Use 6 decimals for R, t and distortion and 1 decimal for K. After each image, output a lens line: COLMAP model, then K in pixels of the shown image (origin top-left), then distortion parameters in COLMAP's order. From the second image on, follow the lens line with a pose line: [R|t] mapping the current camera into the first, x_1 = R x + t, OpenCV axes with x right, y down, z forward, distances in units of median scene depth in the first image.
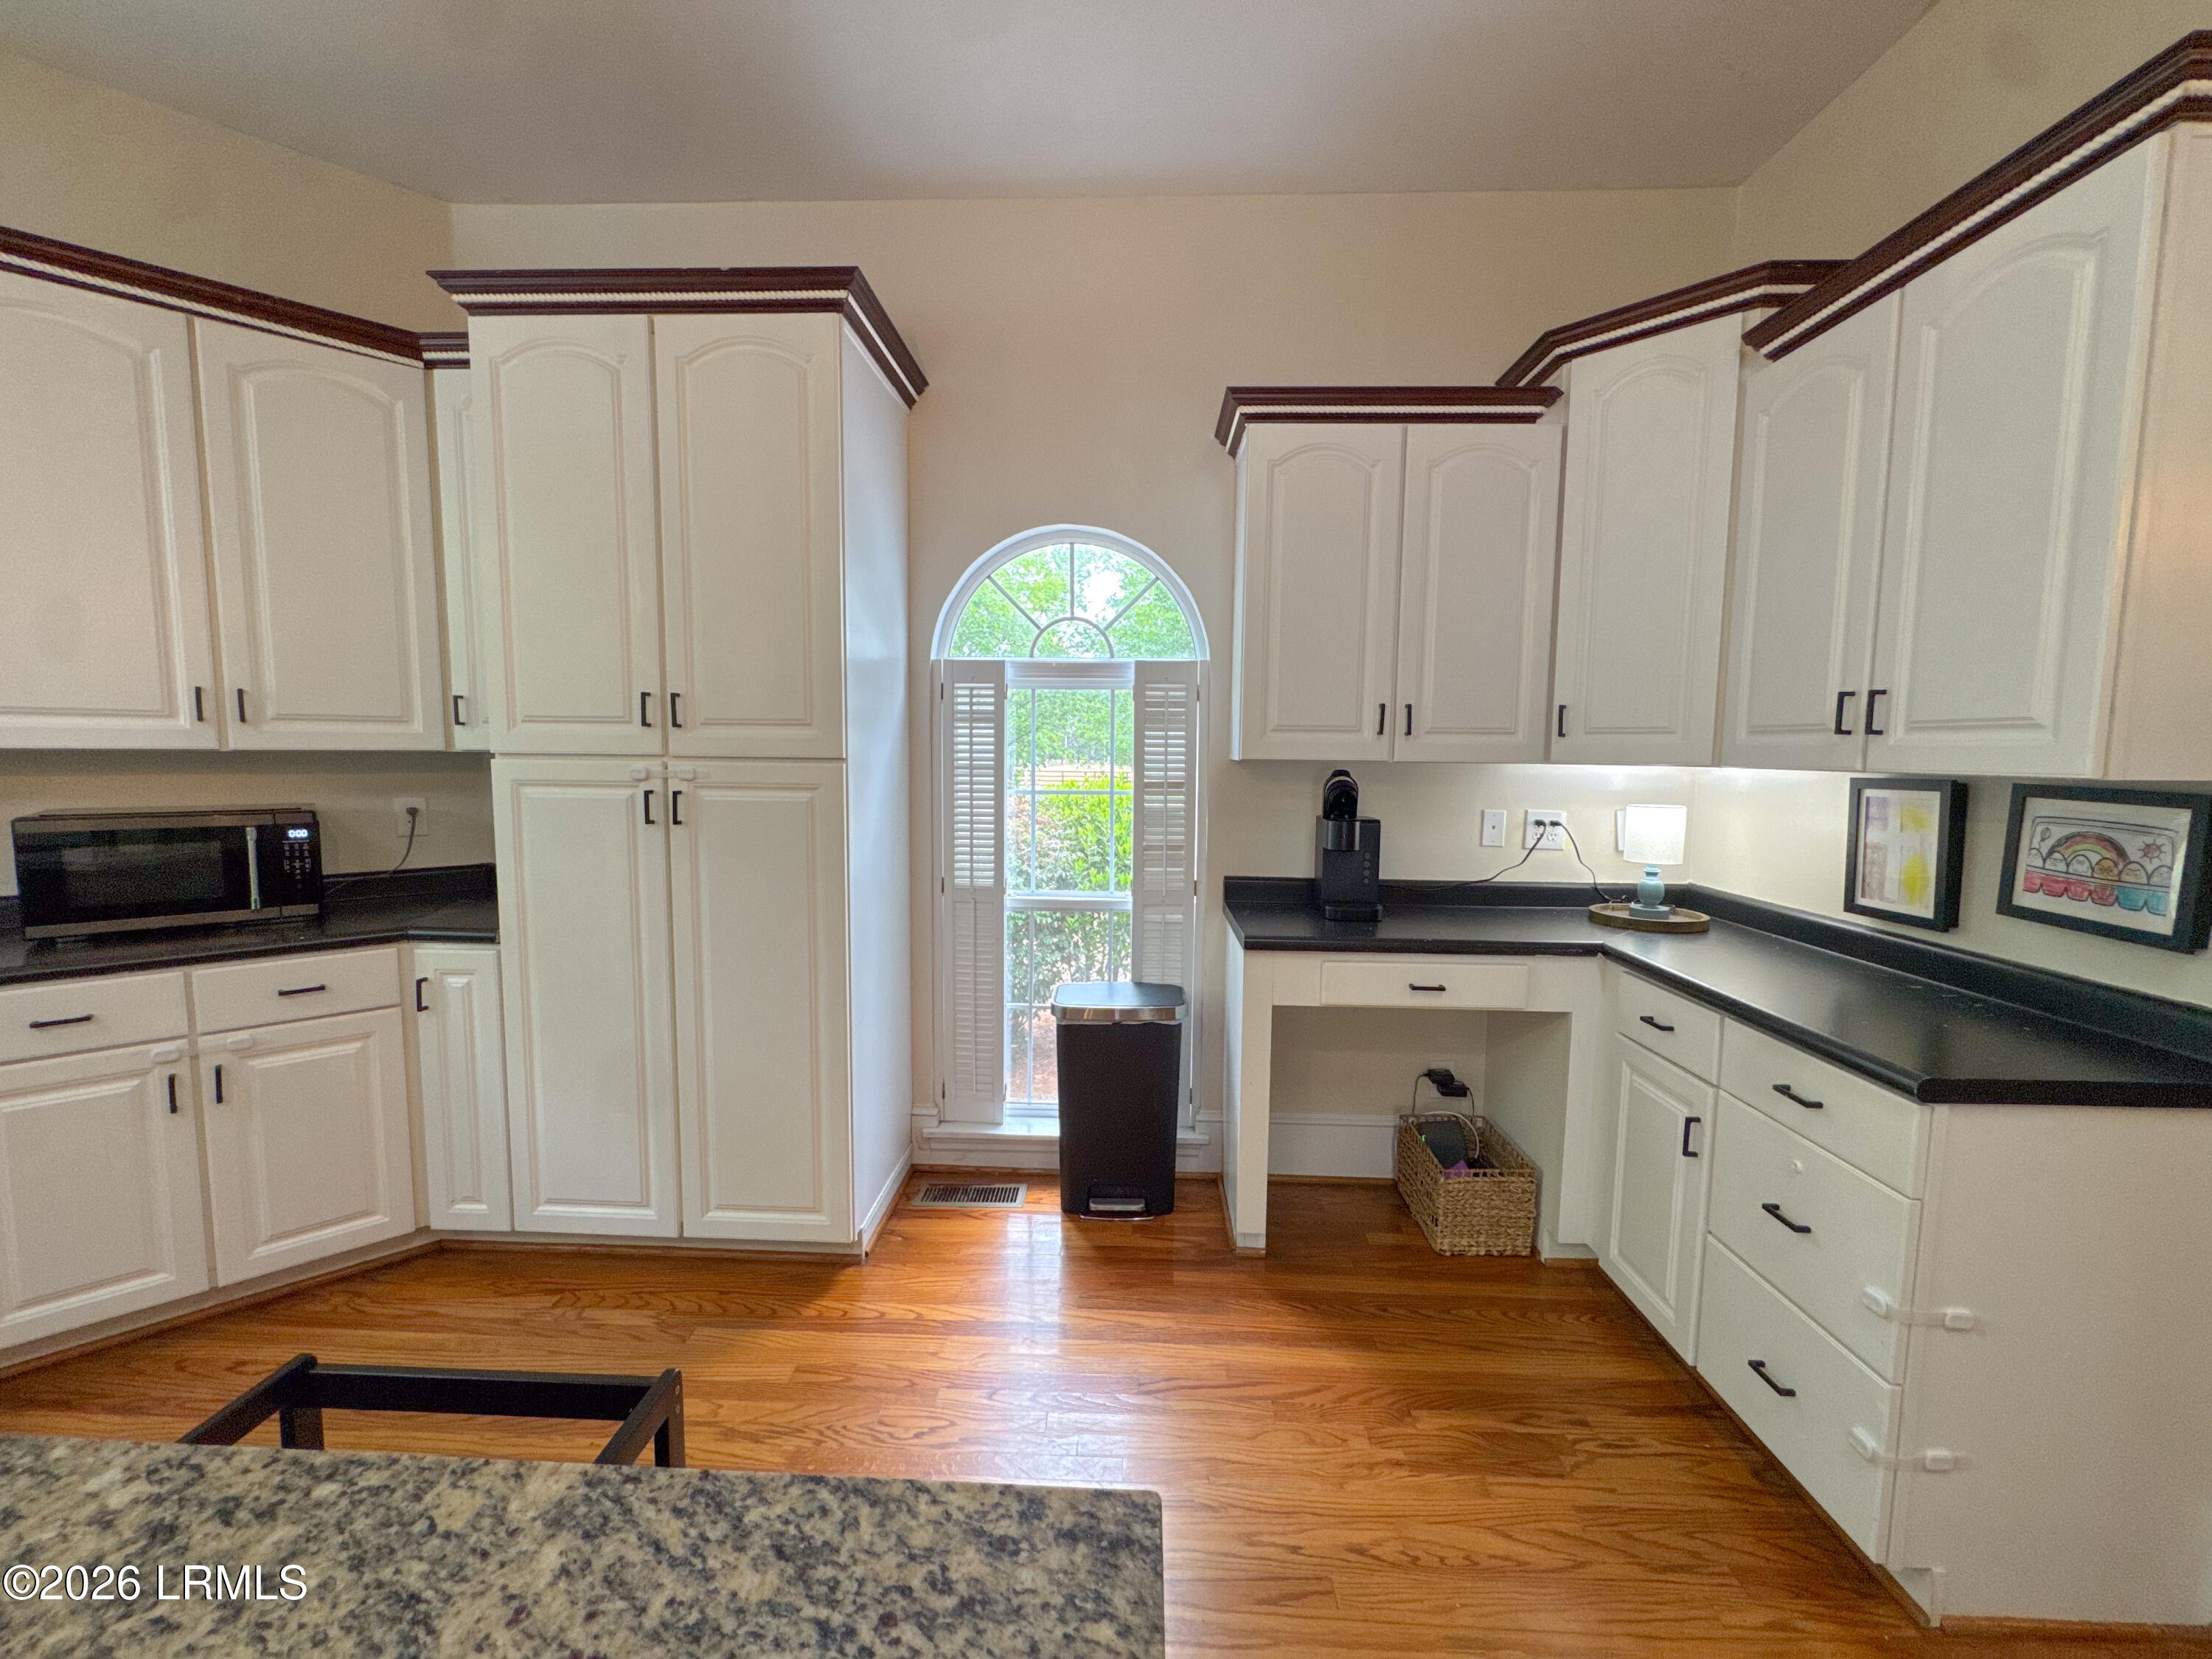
lens RADIAL K [[885.8, 0, 1106.0], [0, 885.8, 829.5], [0, 0, 1]] dist [-0.002030, -0.000069]
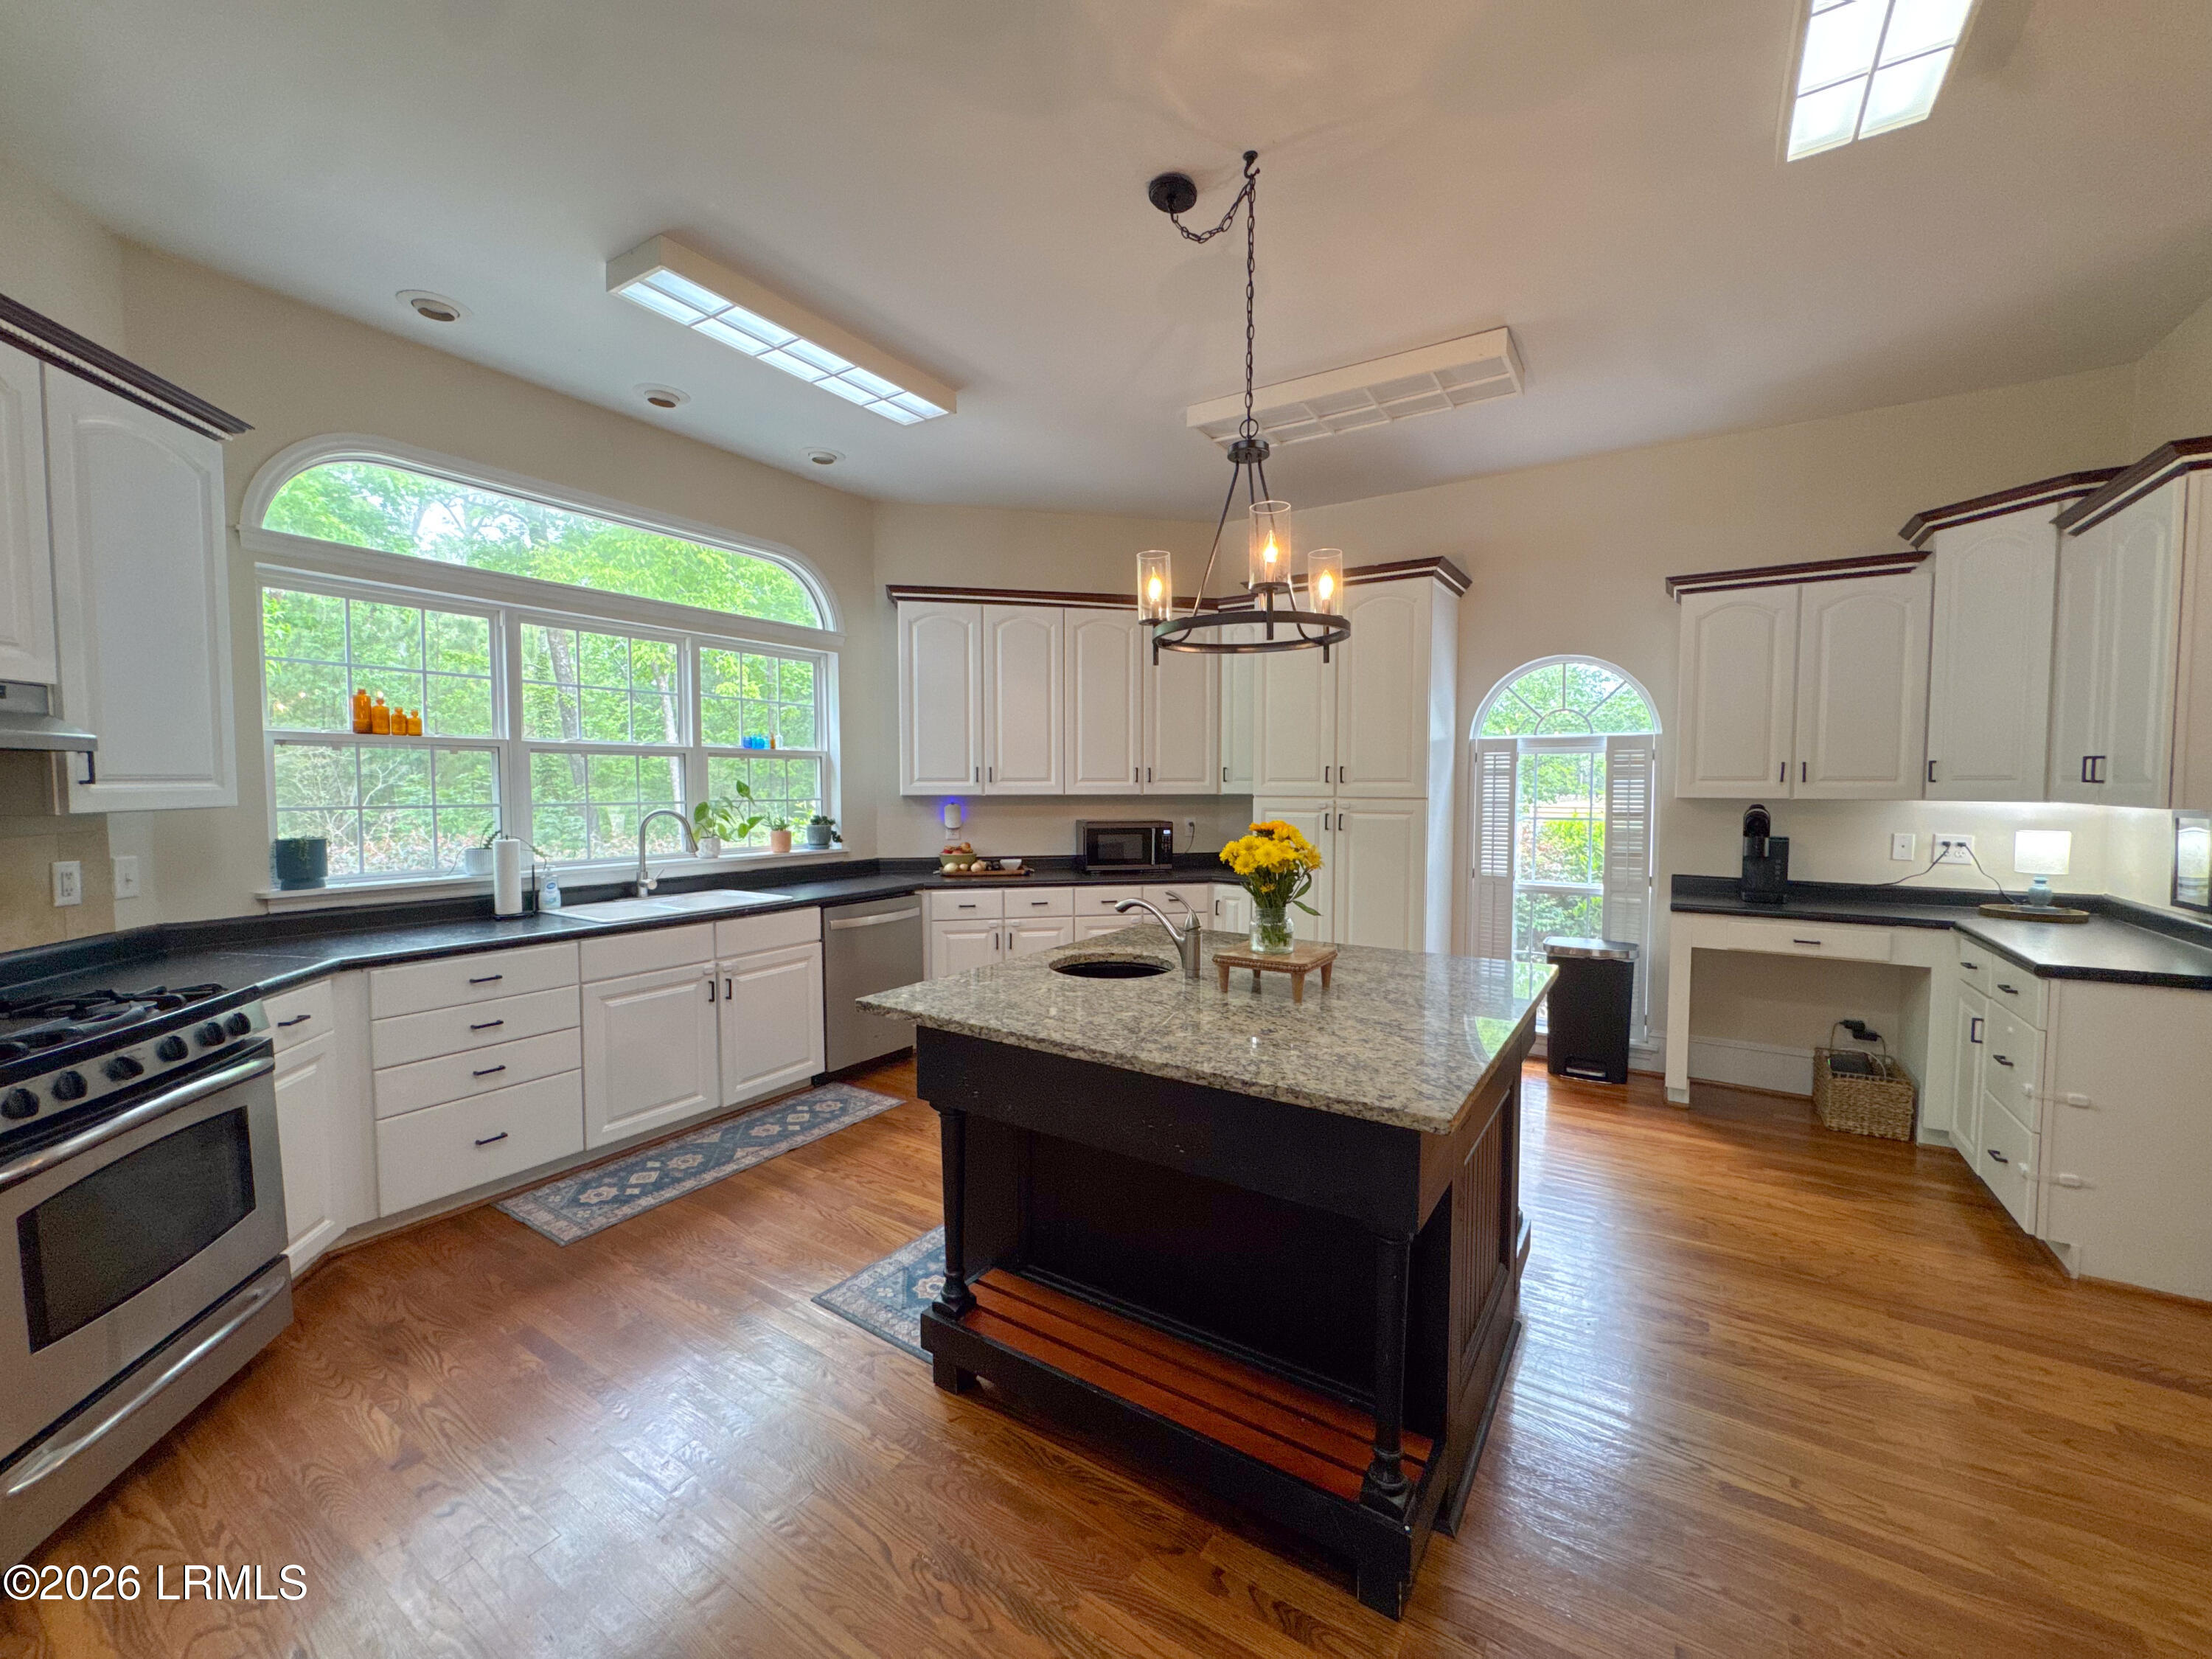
lens RADIAL K [[885.8, 0, 1106.0], [0, 885.8, 829.5], [0, 0, 1]] dist [-0.002030, -0.000069]
pose [[0.858707, 0.016270, -0.512209, 0.091567], [-0.036992, 0.998856, -0.030289, 0.070188], [0.511130, 0.044957, 0.858327, -0.971309]]
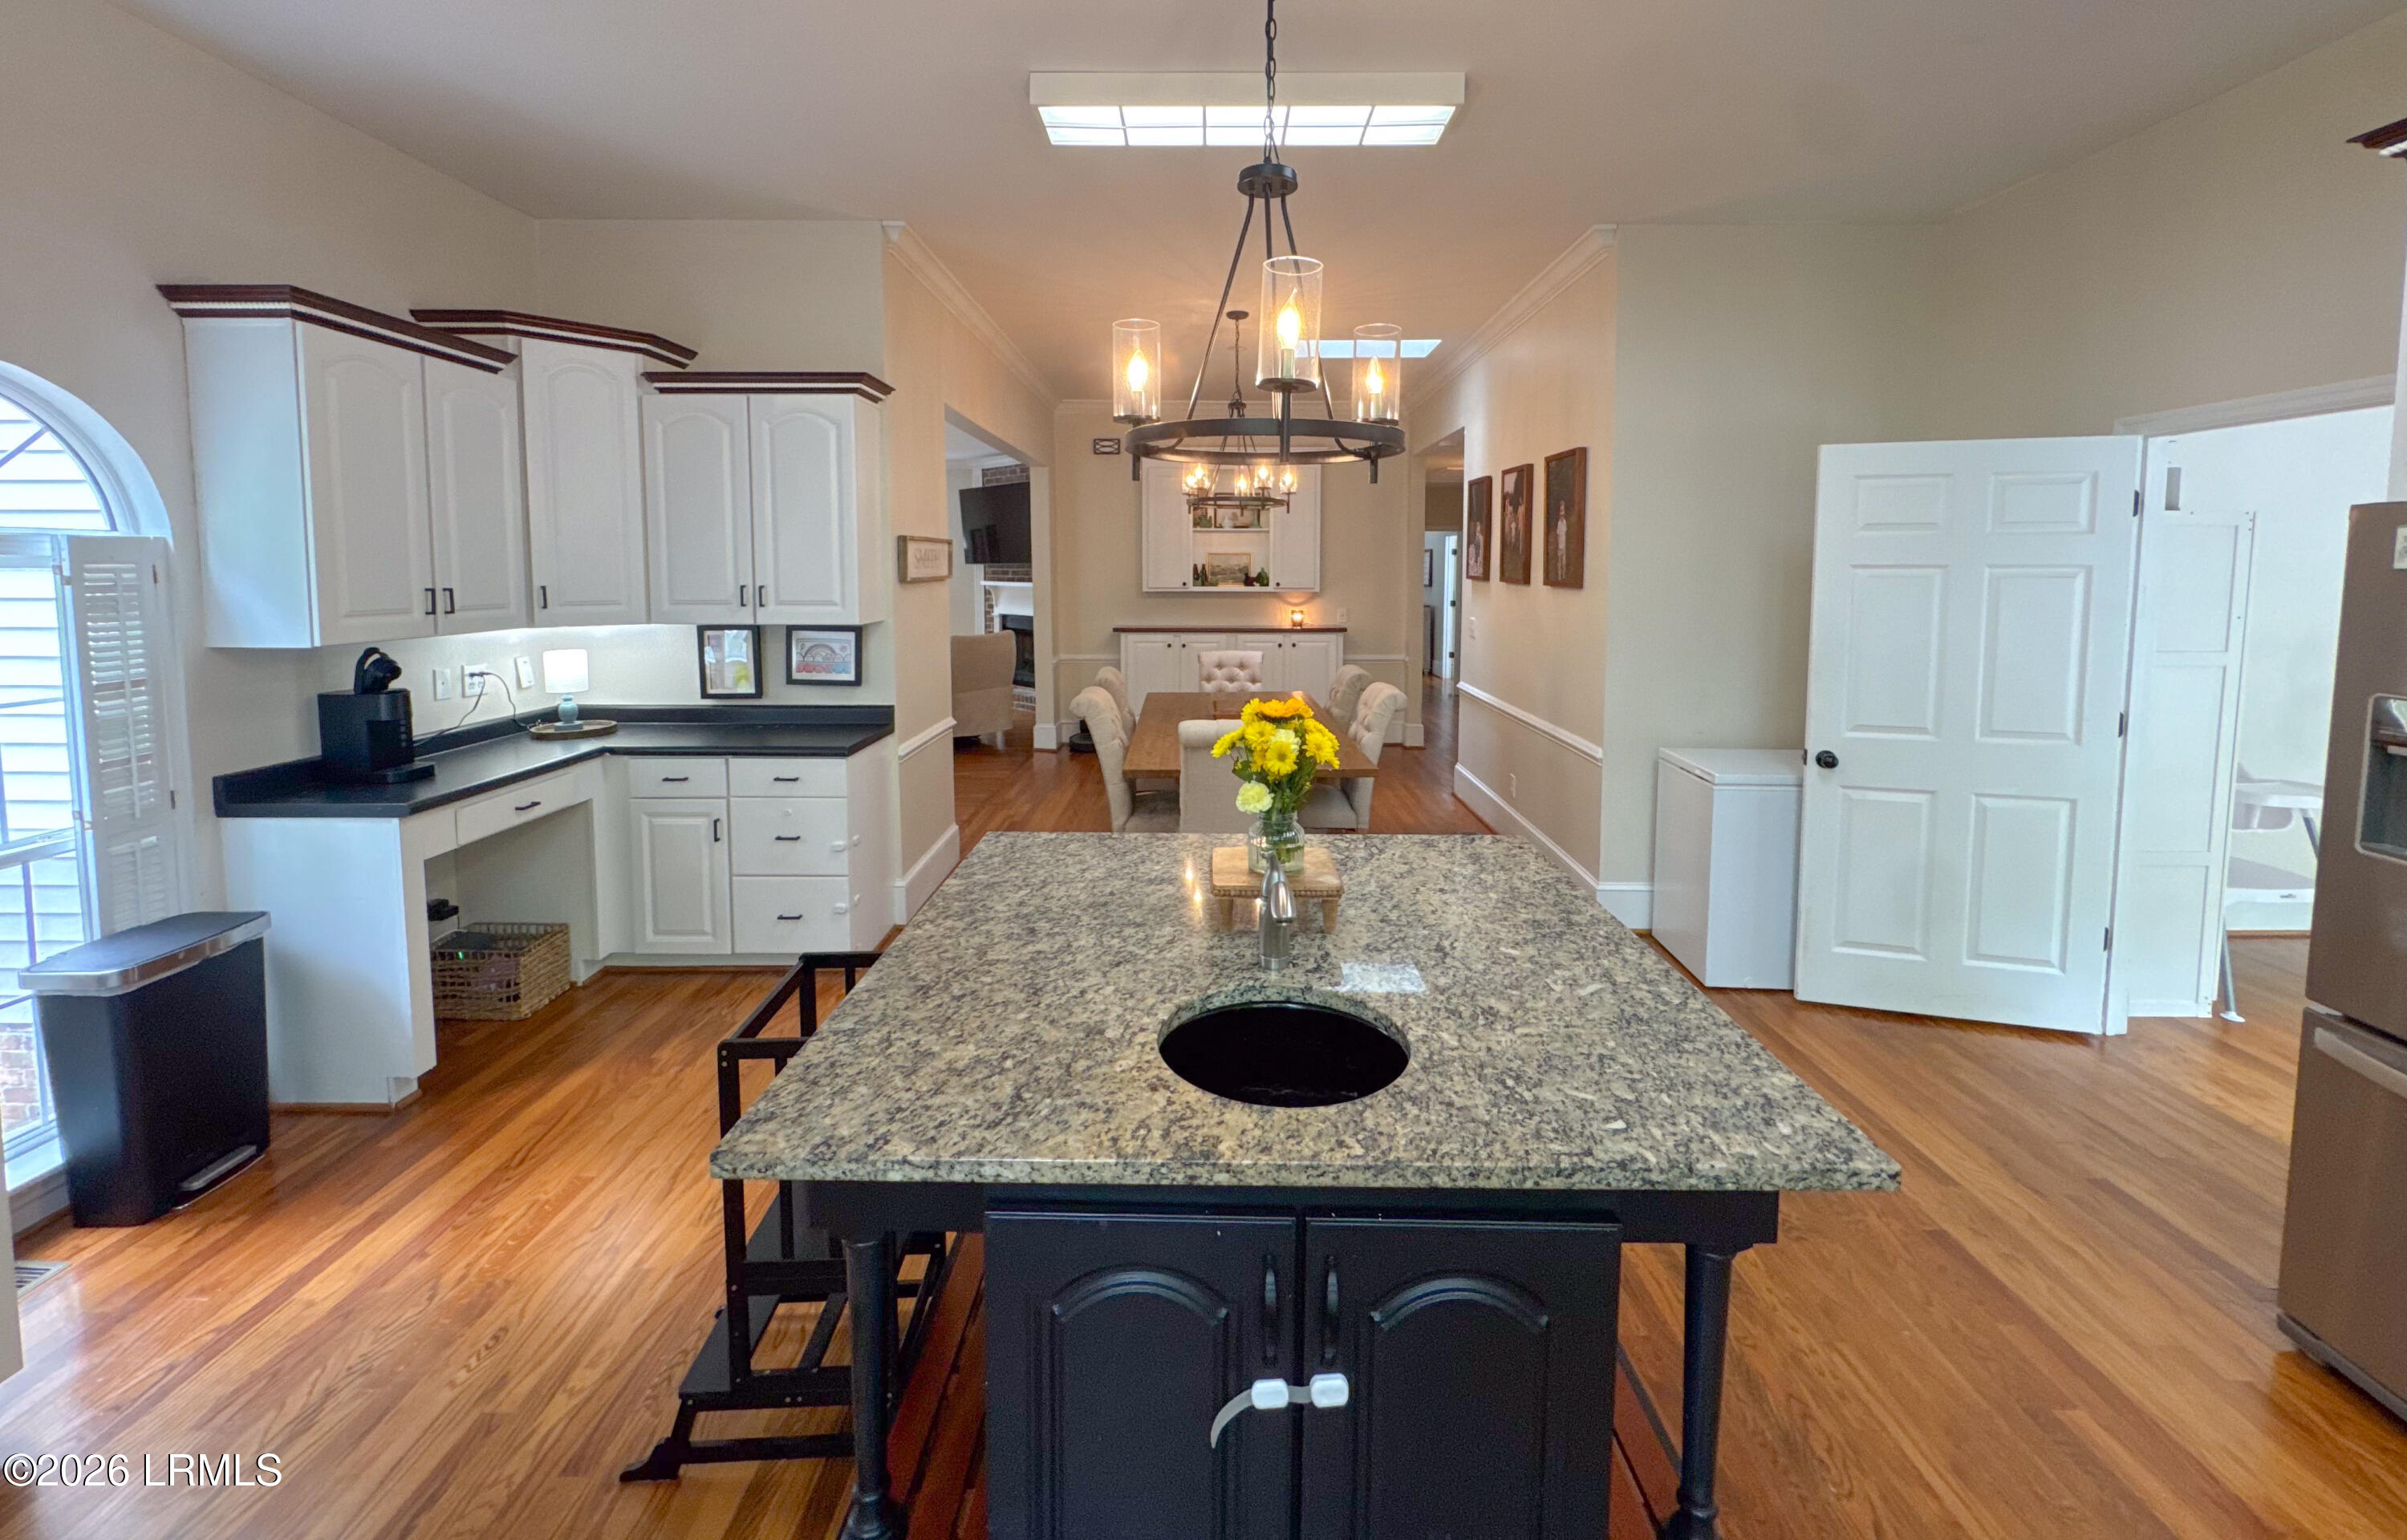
lens RADIAL K [[963.0, 0, 1198.3], [0, 963.0, 638.0], [0, 0, 1]] dist [0.000380, 0.000111]
pose [[-0.026563, -0.084194, 0.996095, -1.031747], [0.089034, 0.992287, 0.086247, -0.099552], [-0.995674, 0.090978, -0.018862, 0.016158]]
